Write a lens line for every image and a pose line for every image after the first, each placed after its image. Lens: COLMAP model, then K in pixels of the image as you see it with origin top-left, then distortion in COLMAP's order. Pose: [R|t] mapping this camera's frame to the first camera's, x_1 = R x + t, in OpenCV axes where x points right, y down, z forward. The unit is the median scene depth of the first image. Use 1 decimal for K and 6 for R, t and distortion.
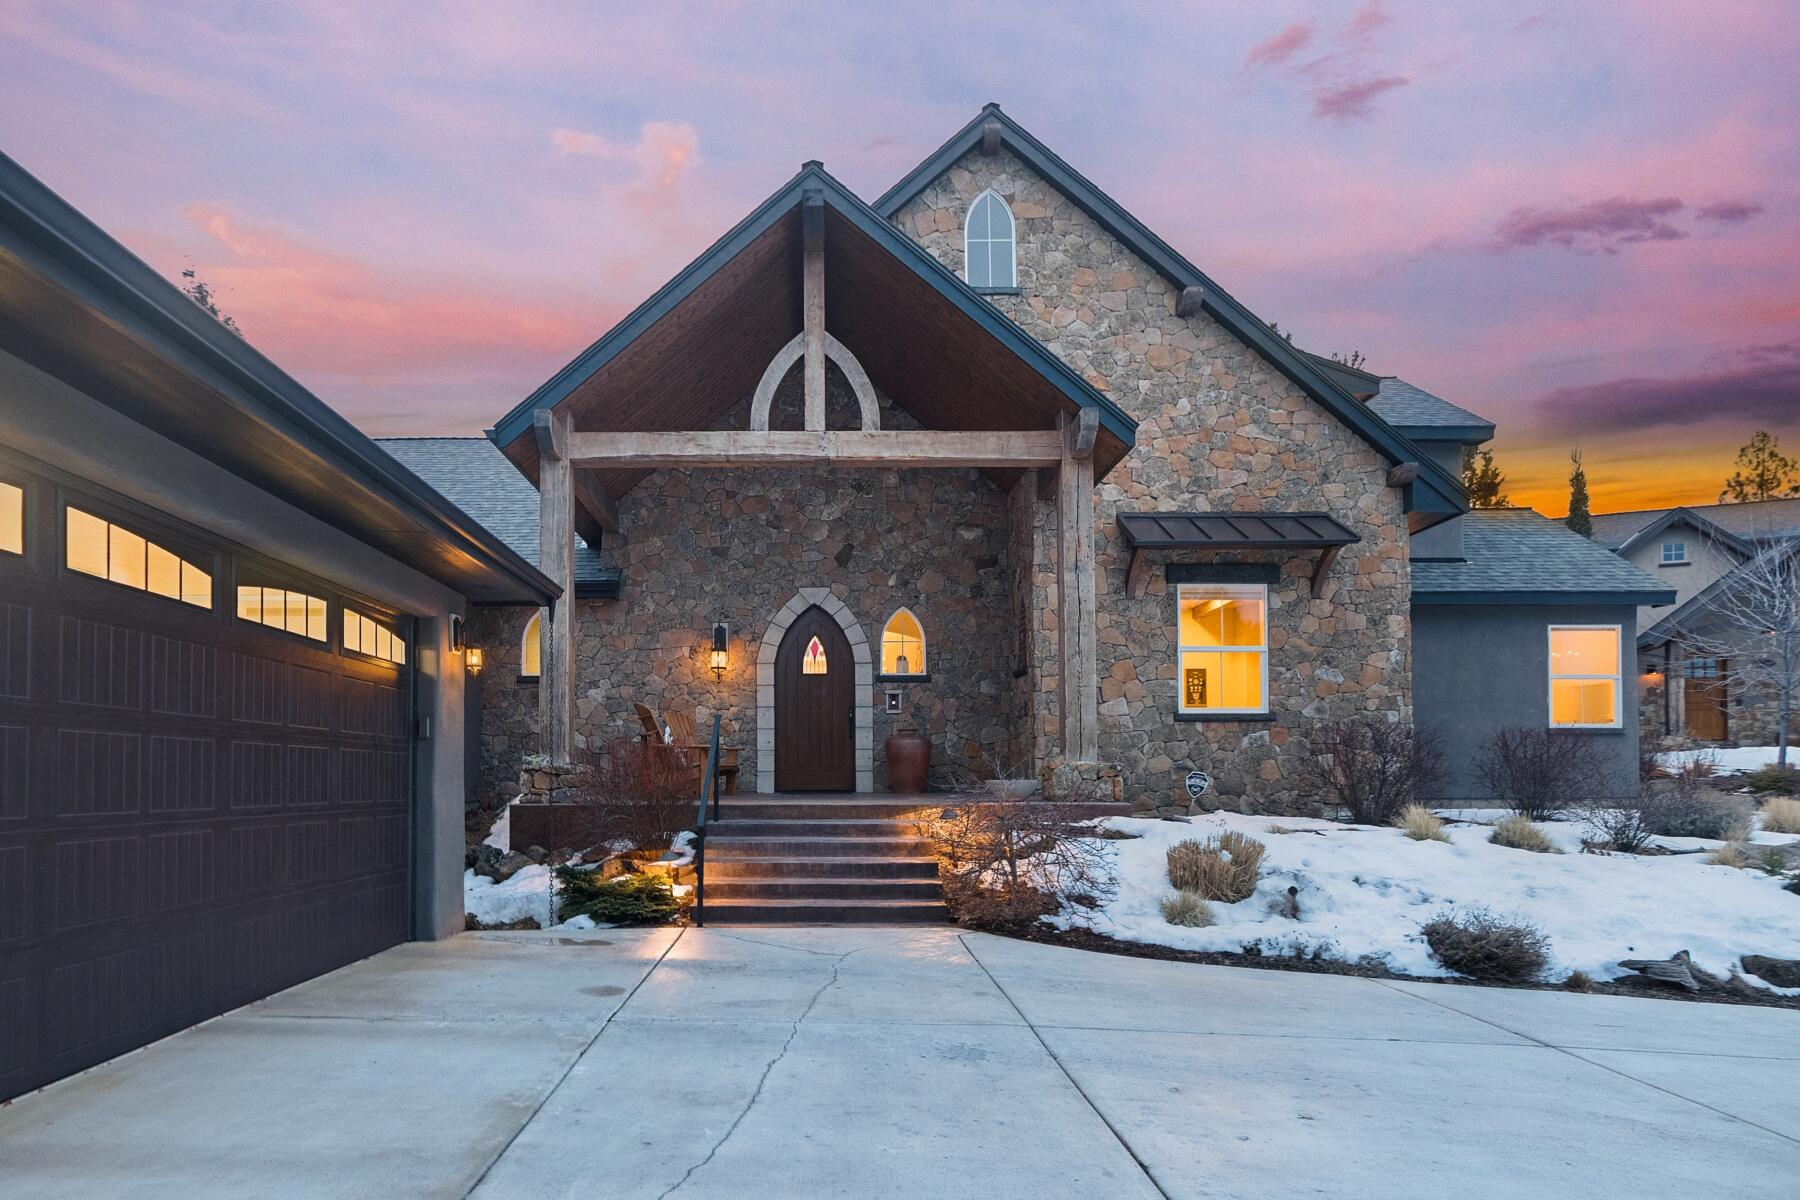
lens RADIAL K [[1001.7, 0, 783.3], [0, 1001.7, 754.2], [0, 0, 1]] dist [-0.003526, -0.000034]
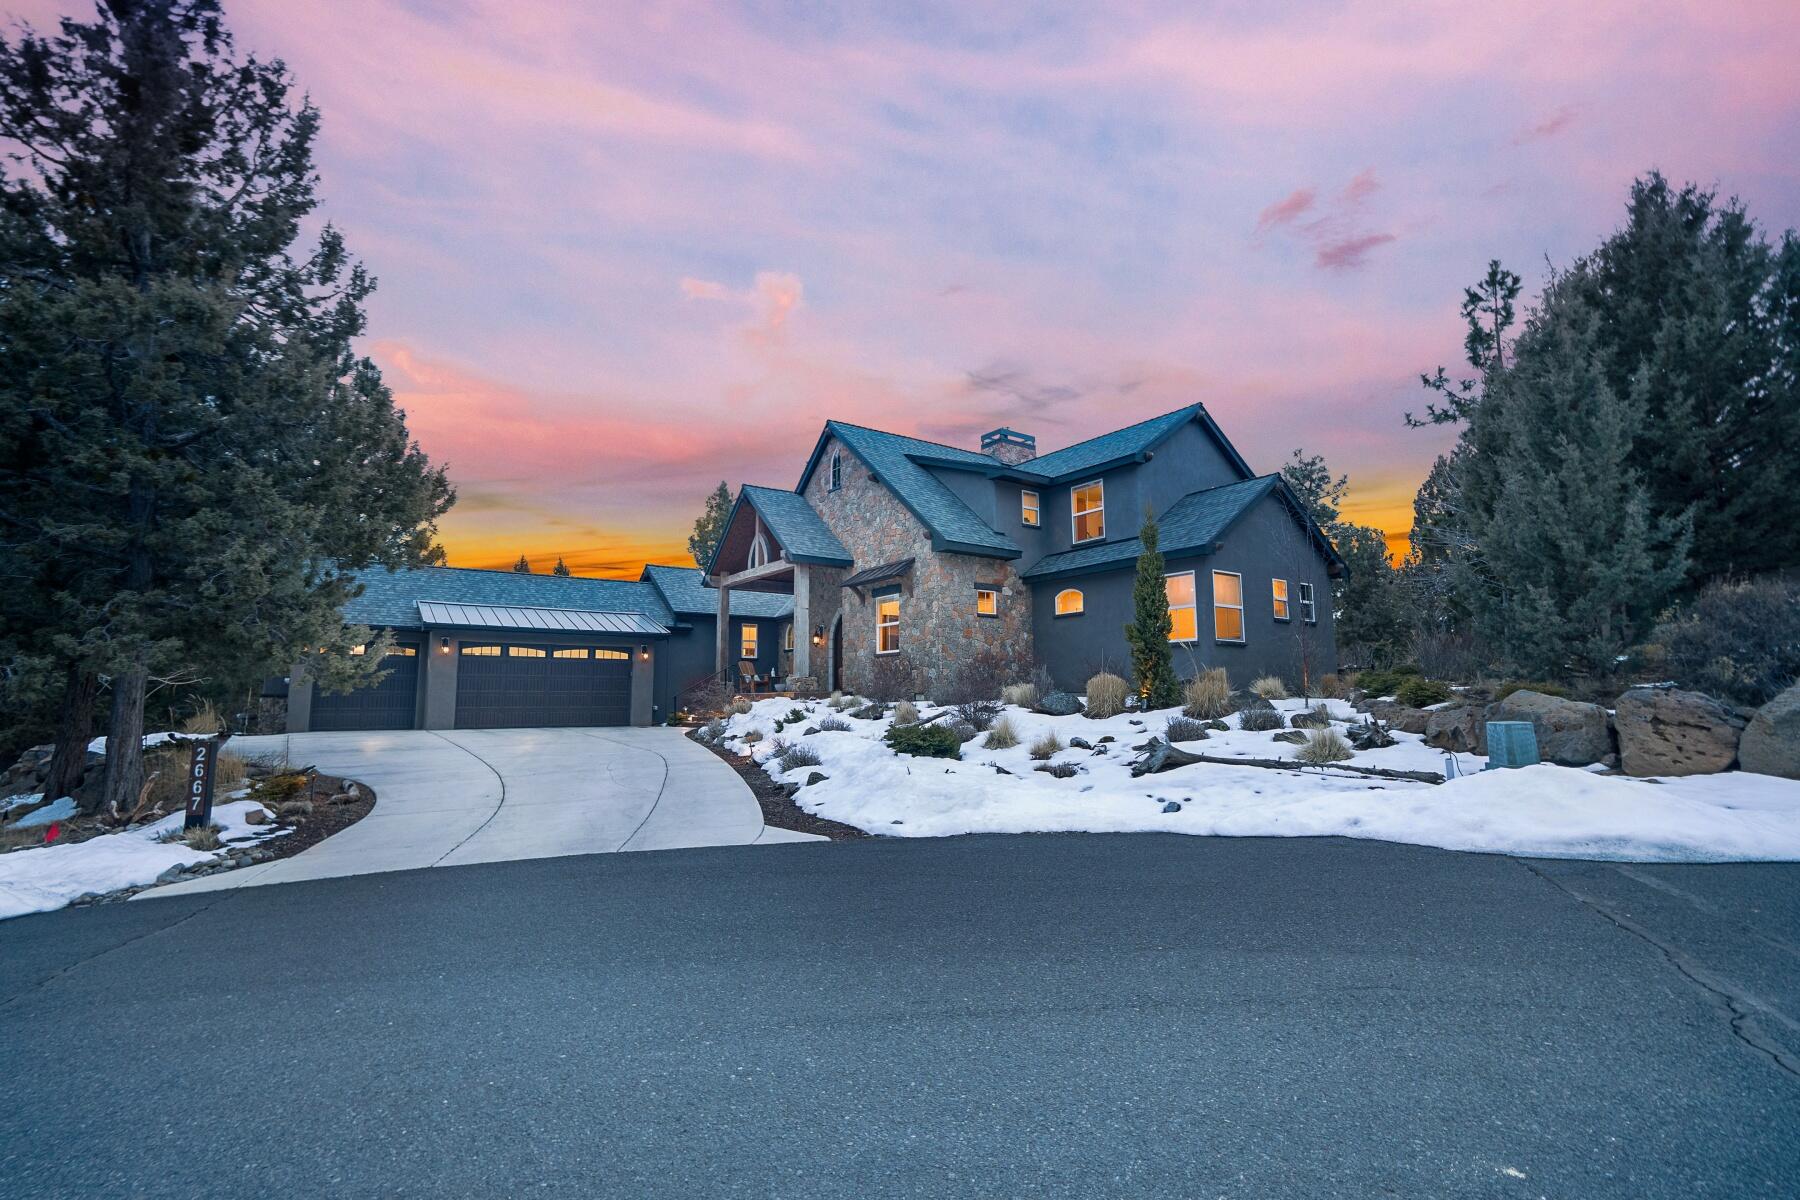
lens RADIAL K [[817.3, 0, 900.0], [0, 817.3, 600.0], [0, 0, 1]] dist [-0.000914, 0.000120]
pose [[0.579182, -0.103678, -0.808578, 1.943005], [0.024395, 0.993640, -0.109933, 0.043212], [0.814833, 0.043946, 0.578028, -0.040508]]
